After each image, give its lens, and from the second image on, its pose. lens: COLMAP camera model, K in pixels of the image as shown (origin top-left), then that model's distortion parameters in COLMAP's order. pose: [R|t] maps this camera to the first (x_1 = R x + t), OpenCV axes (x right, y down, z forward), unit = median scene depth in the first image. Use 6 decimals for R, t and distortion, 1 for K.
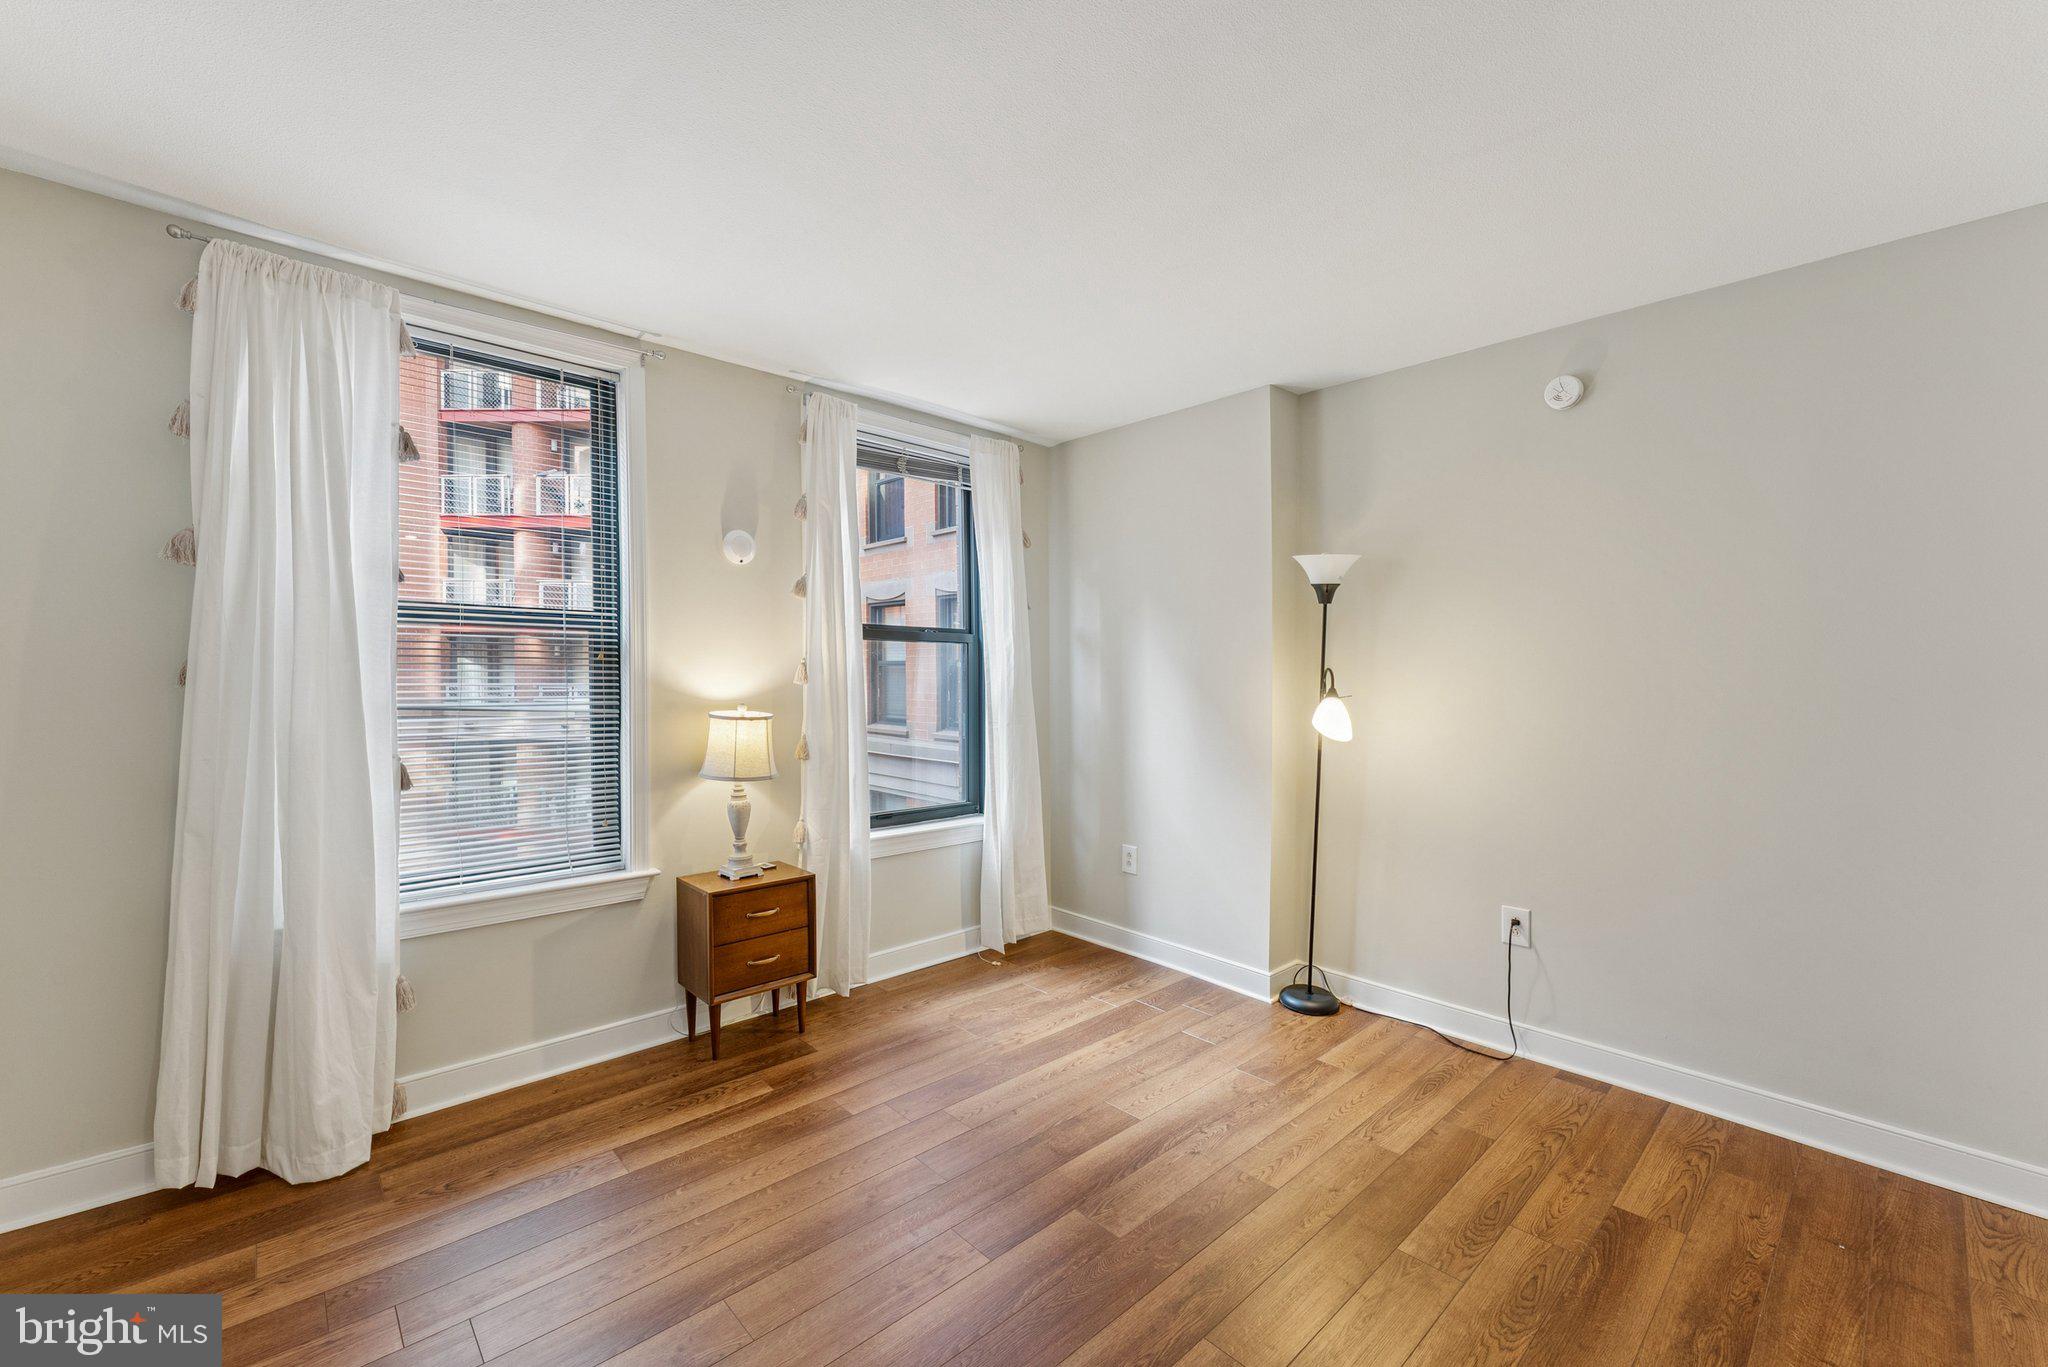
lens RADIAL K [[830.9, 0, 1016.1], [0, 830.9, 695.7], [0, 0, 1]] dist [0.001559, -0.000714]
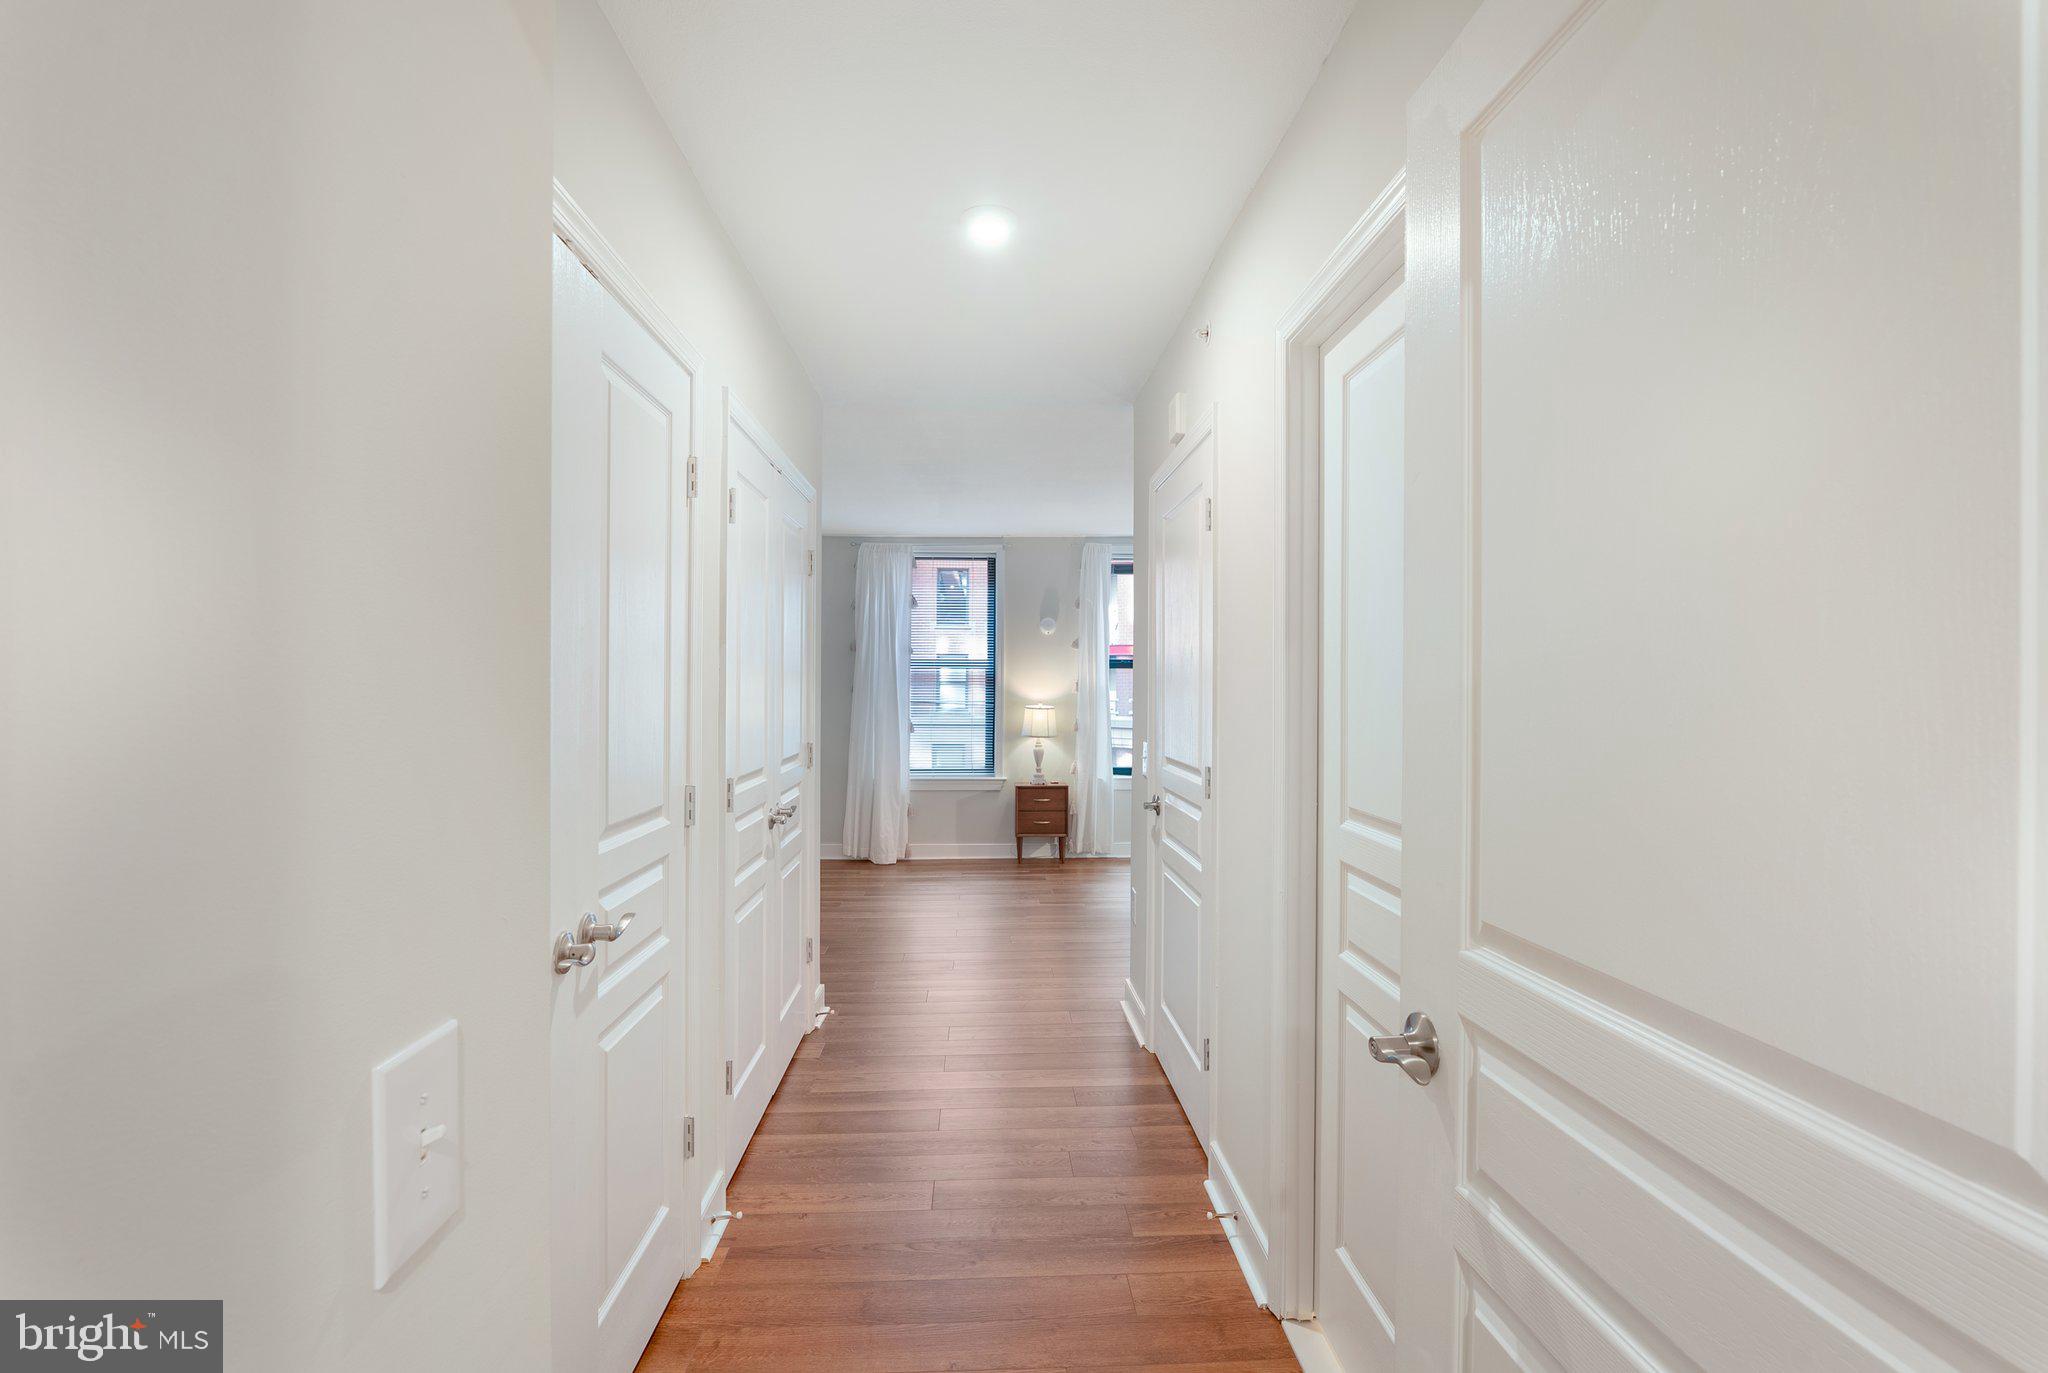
lens RADIAL K [[966.9, 0, 1029.5], [0, 966.9, 685.8], [0, 0, 1]] dist [0.004892, 0.000359]
pose [[0.775183, -0.002227, -0.631732, 1.221311], [-0.014726, 0.999658, -0.021594, 0.022558], [0.631565, 0.026043, 0.774886, -0.936819]]
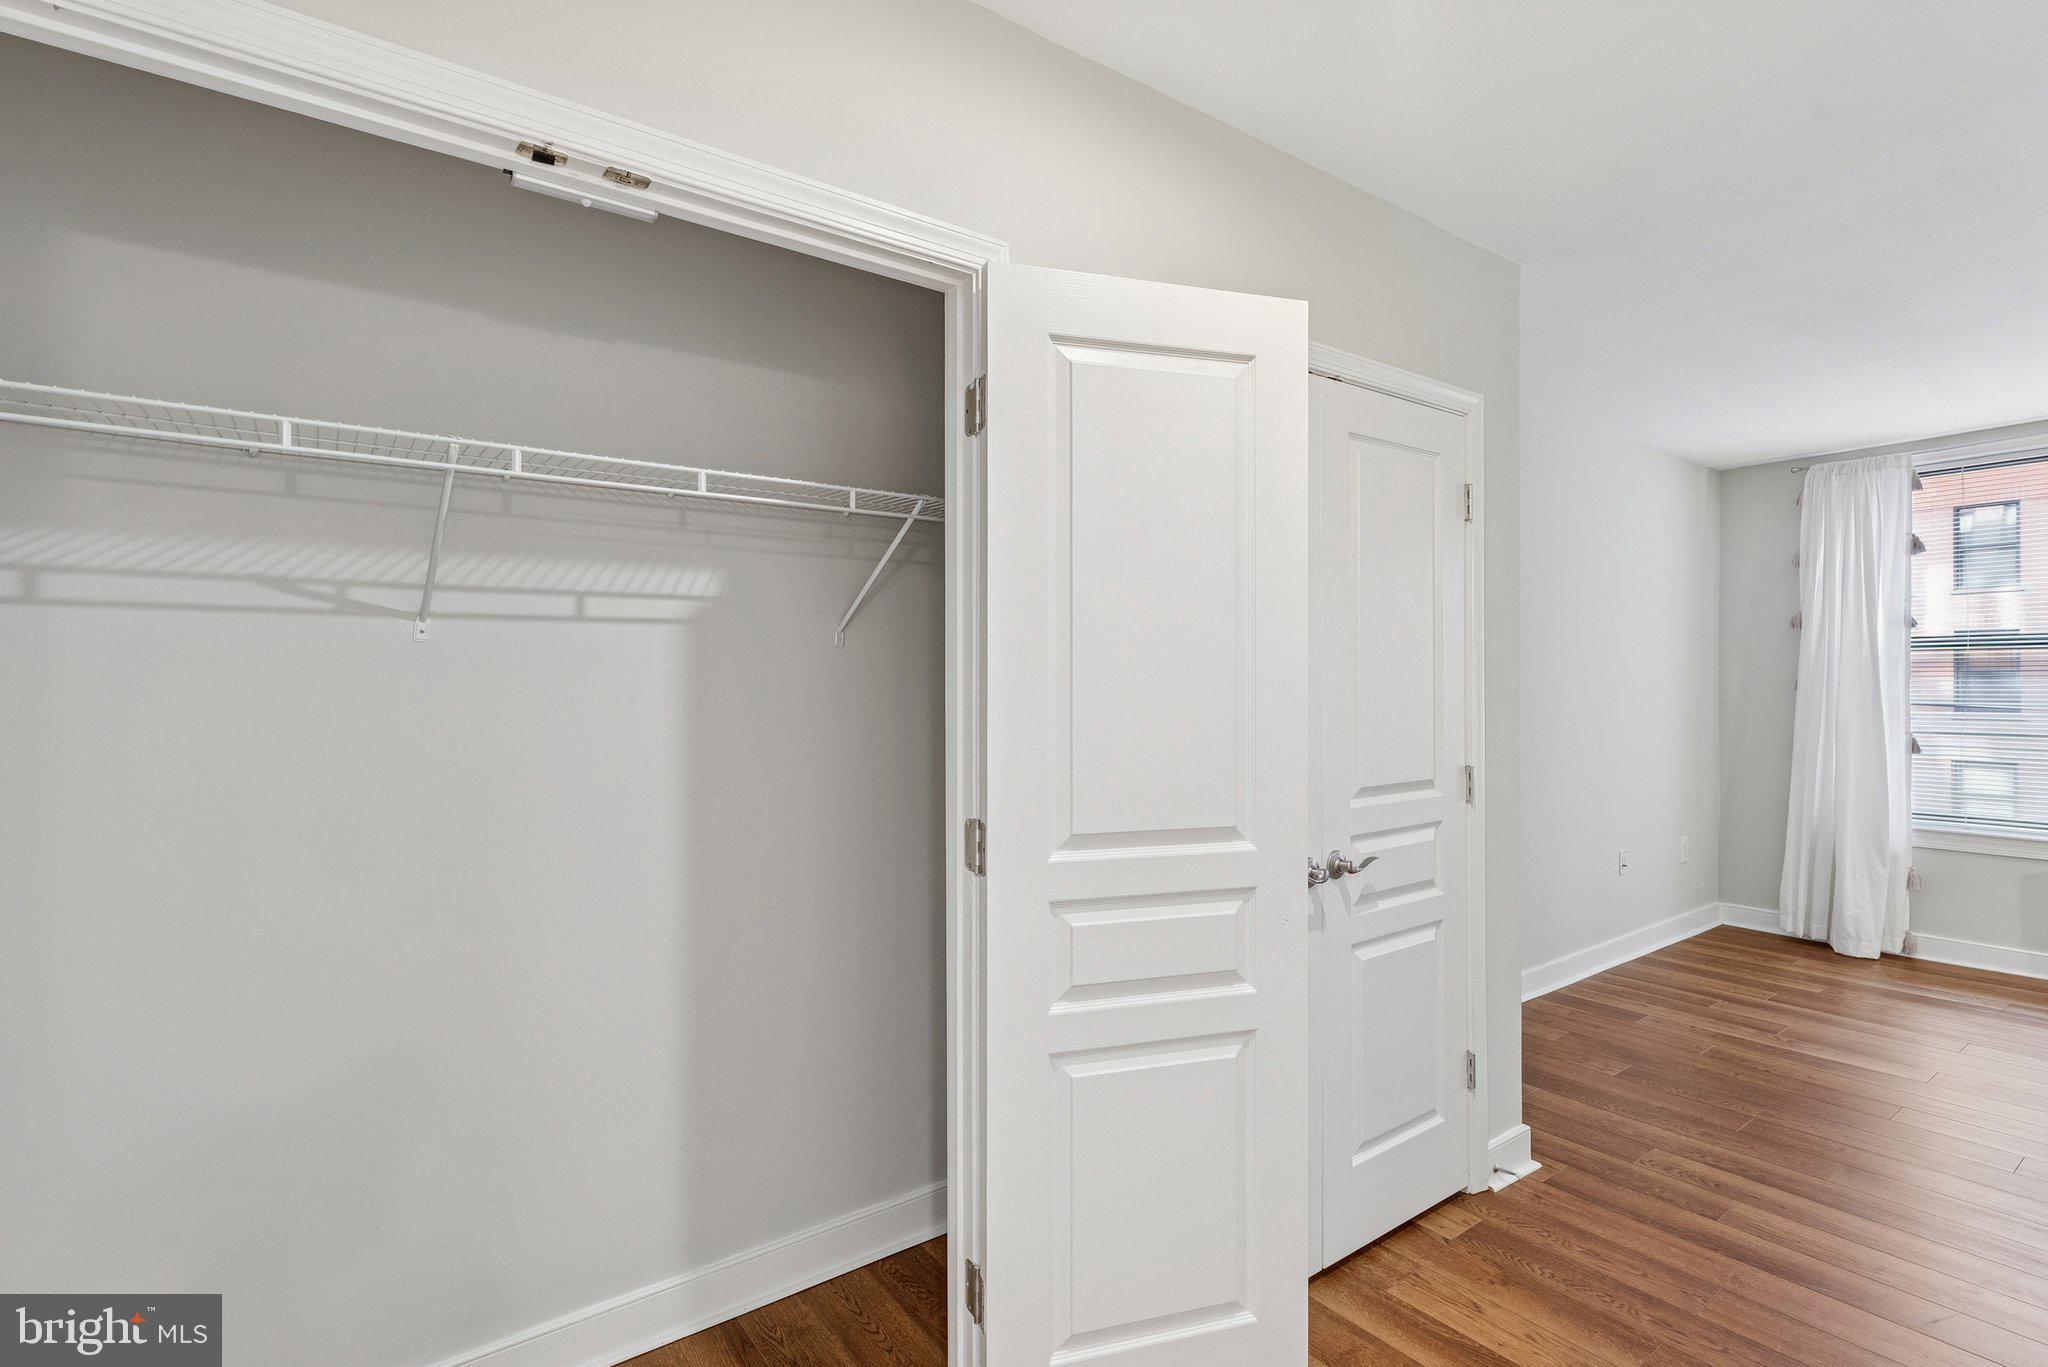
lens RADIAL K [[966.9, 0, 1037.5], [0, 966.9, 682.0], [0, 0, 1]] dist [0.004892, 0.000359]
pose [[-0.091185, -0.004588, -0.995823, 1.091529], [-0.021153, 0.999773, -0.002669, 0.011452], [0.995609, 0.020821, -0.091261, -0.451883]]
